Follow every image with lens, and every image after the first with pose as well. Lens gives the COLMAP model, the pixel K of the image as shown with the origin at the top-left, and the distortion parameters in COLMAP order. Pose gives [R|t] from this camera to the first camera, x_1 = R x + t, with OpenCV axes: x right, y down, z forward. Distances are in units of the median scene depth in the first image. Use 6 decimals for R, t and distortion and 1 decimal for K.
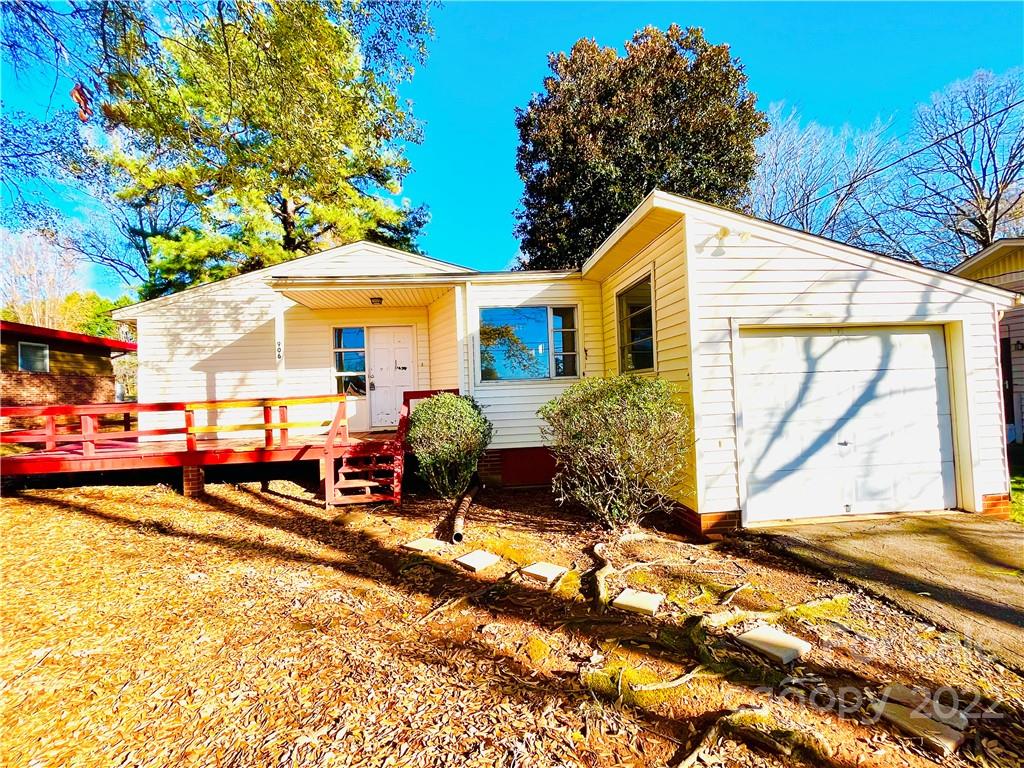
lens RADIAL K [[456.7, 0, 511.5], [0, 456.7, 381.2], [0, 0, 1]] dist [-0.002689, -0.000270]
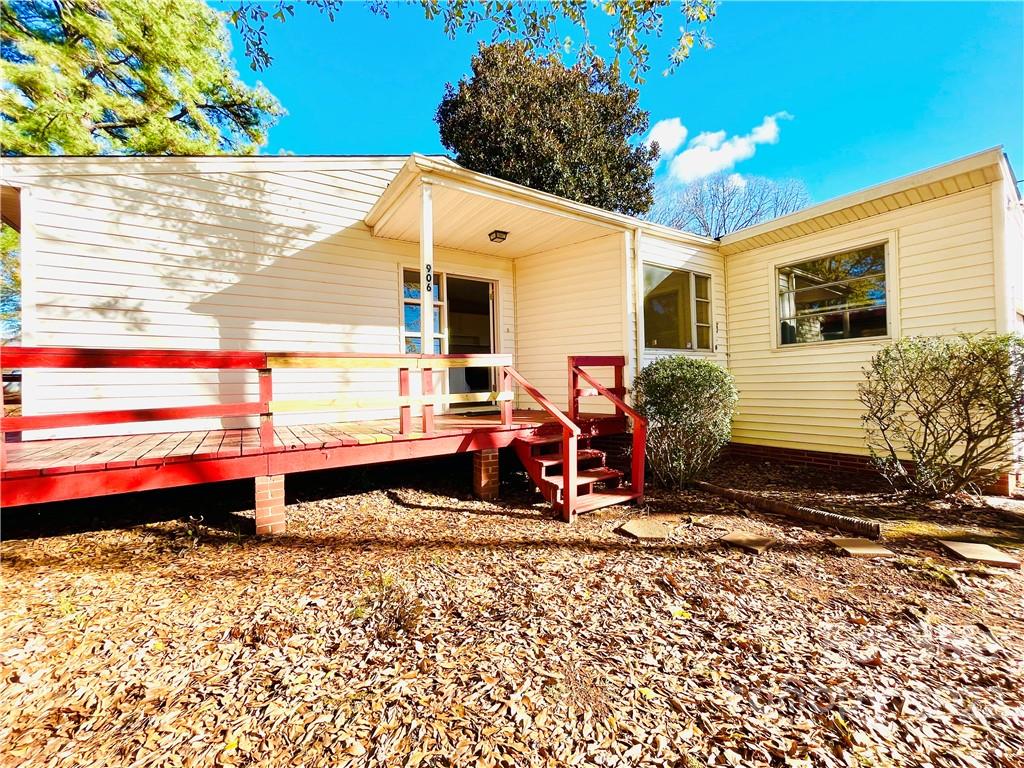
lens RADIAL K [[412.2, 0, 508.1], [0, 412.2, 383.6], [0, 0, 1]] dist [-0.004052, -0.000034]
pose [[0.894885, 0.018520, 0.445912, -0.663892], [-0.020163, 0.999796, -0.001060, 0.074628], [-0.445840, -0.008043, 0.895076, 0.445618]]
